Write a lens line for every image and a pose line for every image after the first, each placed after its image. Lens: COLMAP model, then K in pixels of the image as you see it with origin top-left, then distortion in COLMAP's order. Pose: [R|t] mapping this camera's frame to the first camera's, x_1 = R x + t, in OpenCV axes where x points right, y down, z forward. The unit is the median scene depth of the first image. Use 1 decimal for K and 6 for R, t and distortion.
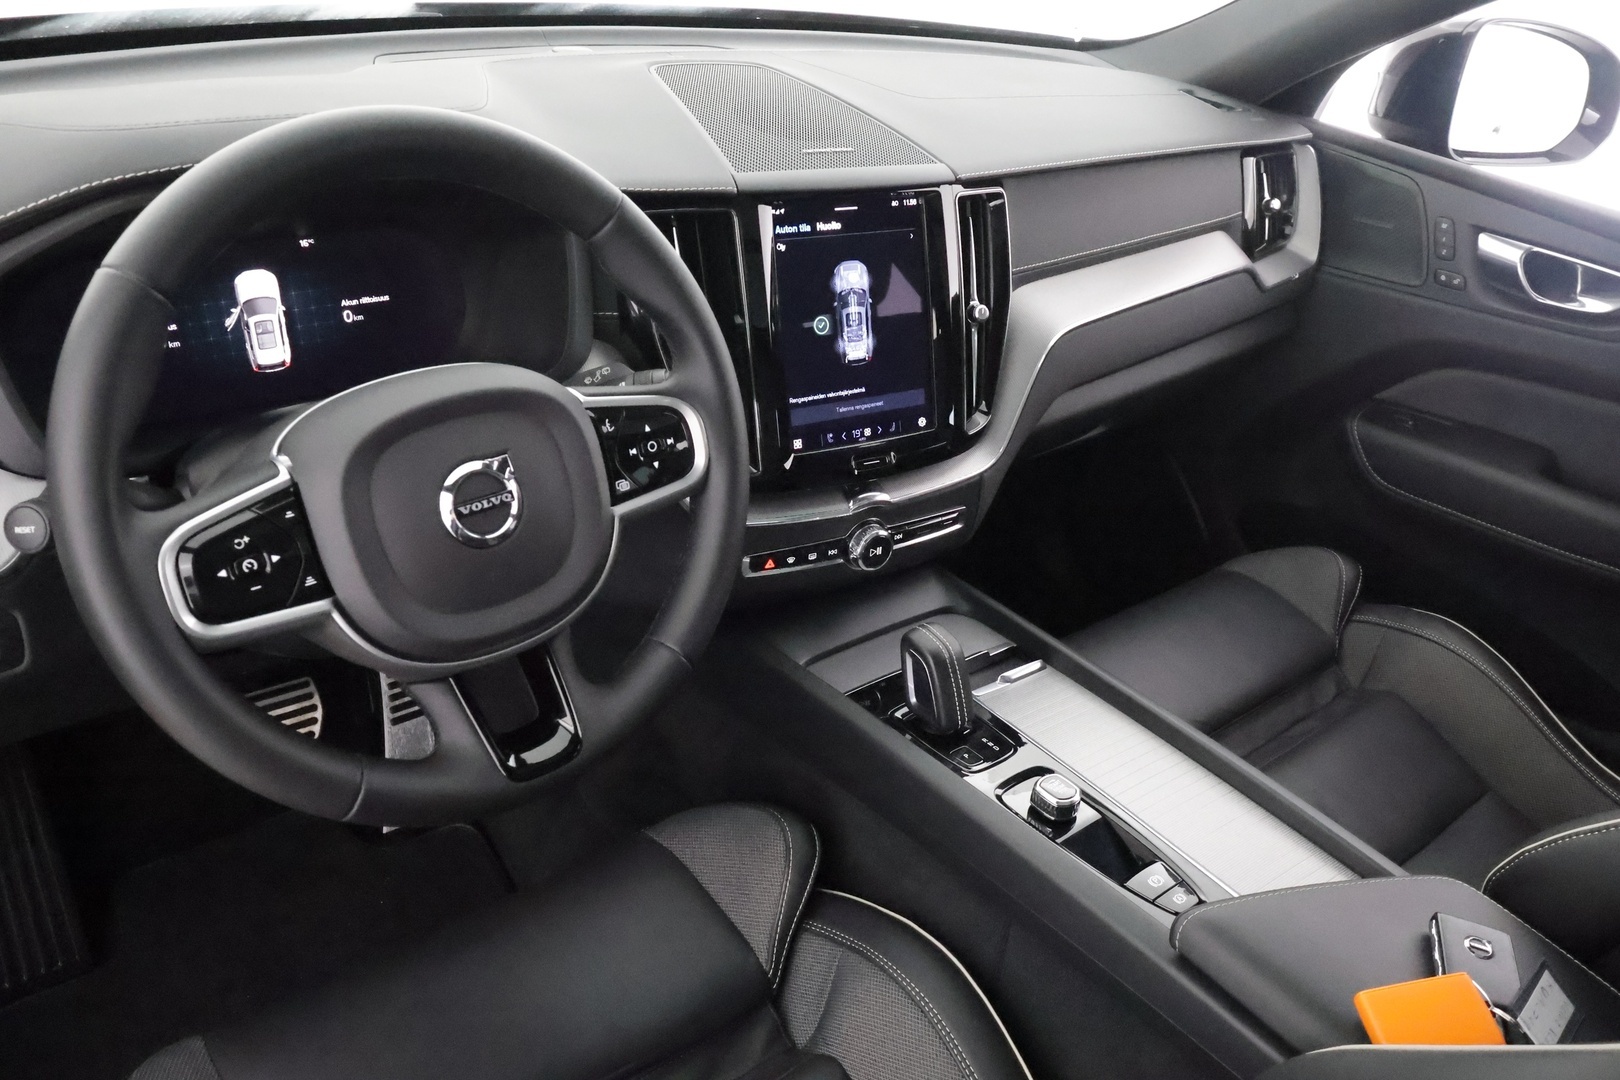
lens RADIAL K [[1326.2, 0, 840.0], [0, 1326.2, 531.9], [0, 0, 1]] dist [0.006052, 0.004826]
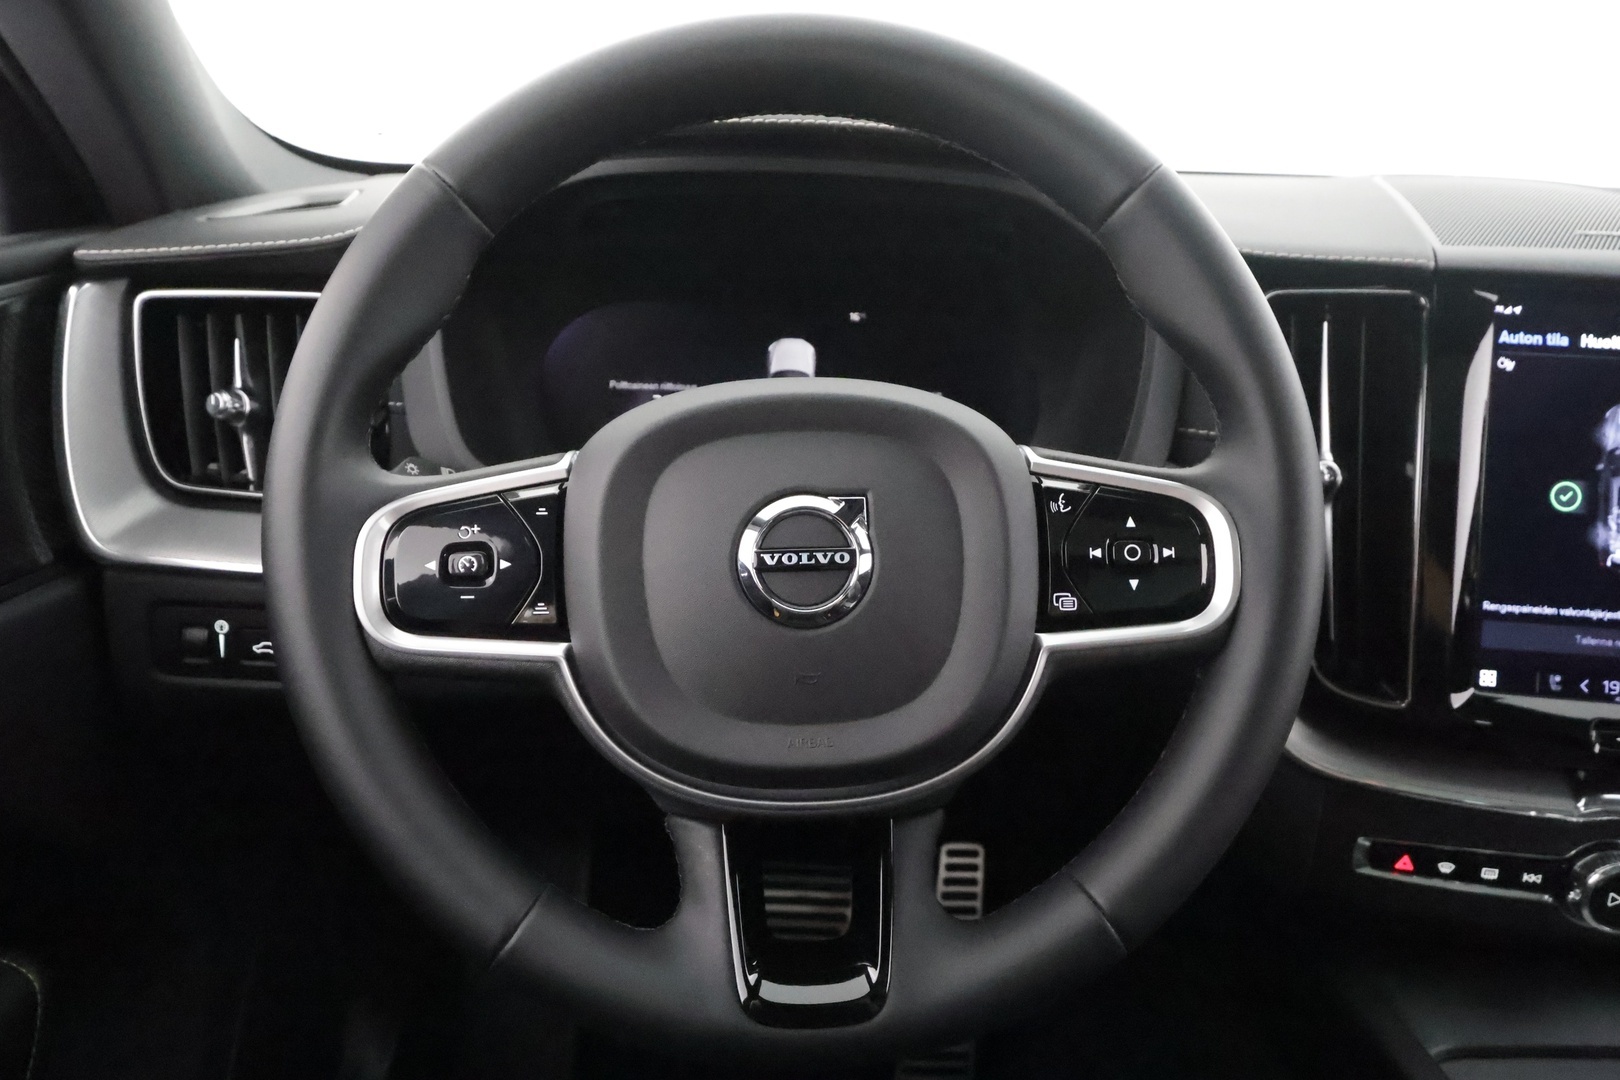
lens RADIAL K [[1206.0, 0, 814.3], [0, 1206.0, 552.2], [0, 0, 1]] dist [-0.010620, 0.004091]
pose [[0.769437, 0.115840, -0.628131, 0.072422], [-0.263993, 0.953164, -0.147600, 0.043071], [0.581614, 0.279391, 0.763980, 0.395178]]
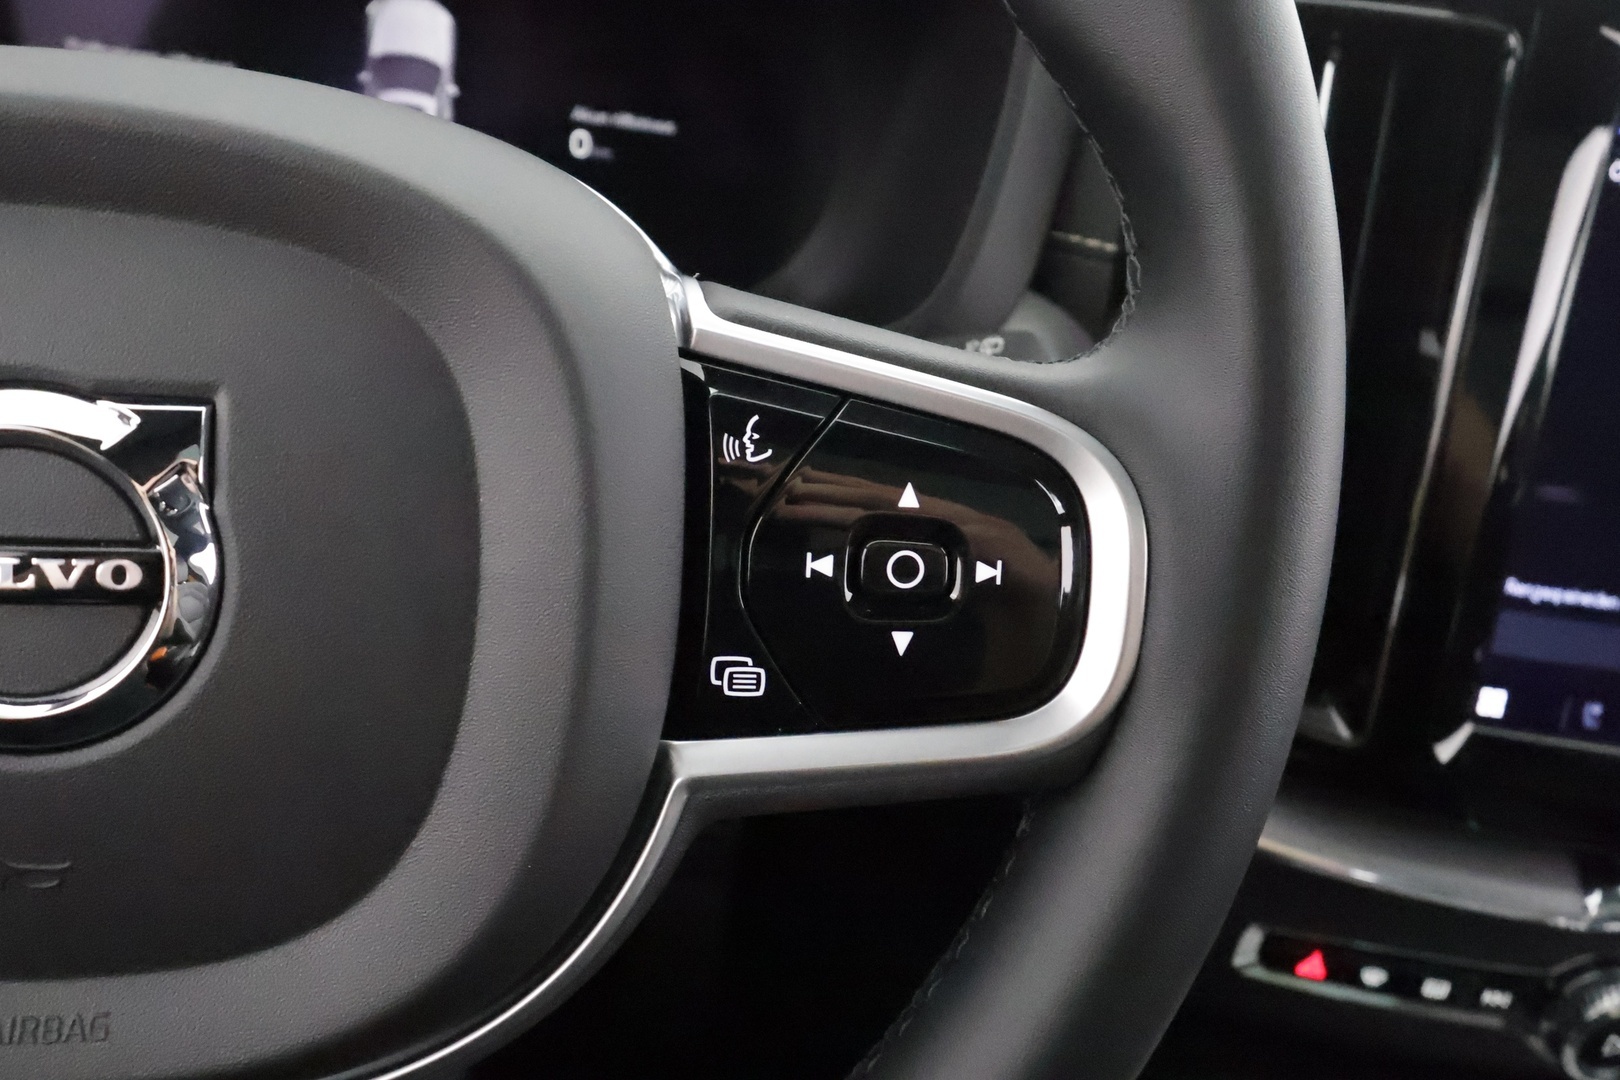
lens RADIAL K [[1252.8, 0, 833.8], [0, 1252.8, 556.3], [0, 0, 1]] dist [0.006290, 0.007799]
pose [[0.830260, 0.288813, -0.476713, -0.029889], [-0.321564, 0.946791, 0.013560, -0.052099], [0.455264, 0.142035, 0.878954, 0.618750]]
